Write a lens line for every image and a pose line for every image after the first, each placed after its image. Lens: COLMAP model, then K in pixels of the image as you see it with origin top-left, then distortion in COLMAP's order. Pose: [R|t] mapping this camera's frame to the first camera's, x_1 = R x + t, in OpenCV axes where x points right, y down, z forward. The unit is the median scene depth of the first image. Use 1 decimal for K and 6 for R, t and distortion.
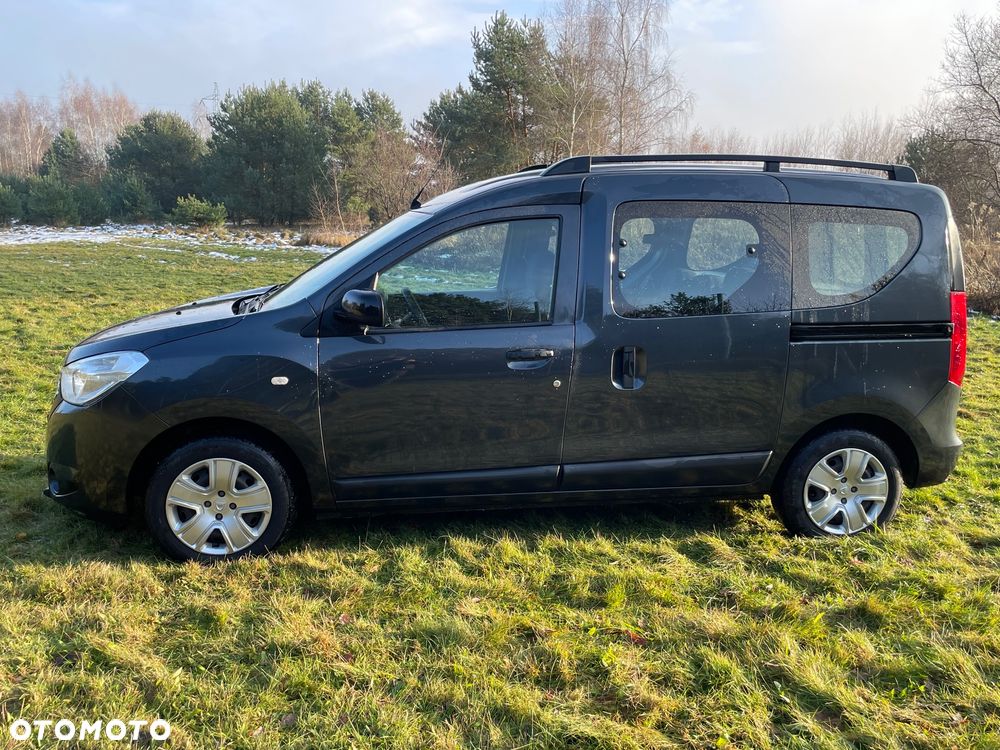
lens RADIAL K [[871.0, 0, 507.6], [0, 871.0, 369.4], [0, 0, 1]] dist [0.084519, -0.108744]
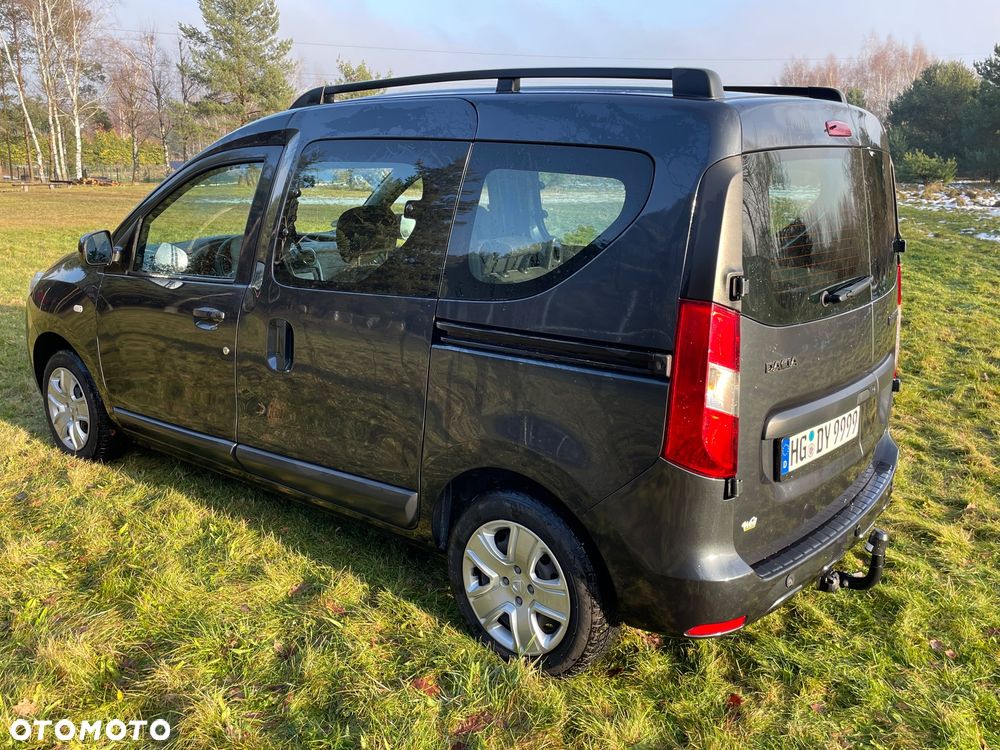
lens RADIAL K [[871.0, 0, 507.6], [0, 871.0, 369.4], [0, 0, 1]] dist [0.084519, -0.108744]
pose [[0.667489, 0.163349, -0.726481, 0.823844], [-0.130250, 0.986213, 0.102076, -0.085298], [0.733139, 0.026490, 0.679563, 0.552130]]
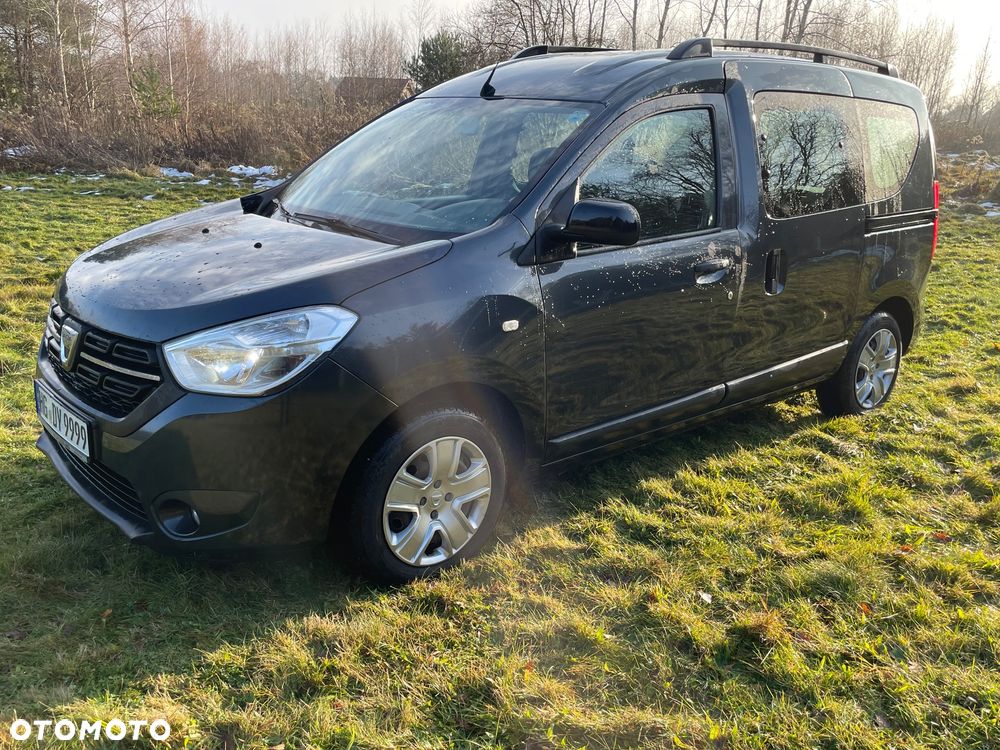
lens RADIAL K [[871.0, 0, 507.6], [0, 871.0, 369.4], [0, 0, 1]] dist [0.084519, -0.108744]
pose [[0.847614, -0.137922, 0.512376, -0.572316], [0.079595, 0.987751, 0.134212, -0.044785], [-0.524610, -0.072977, 0.848209, 0.306483]]
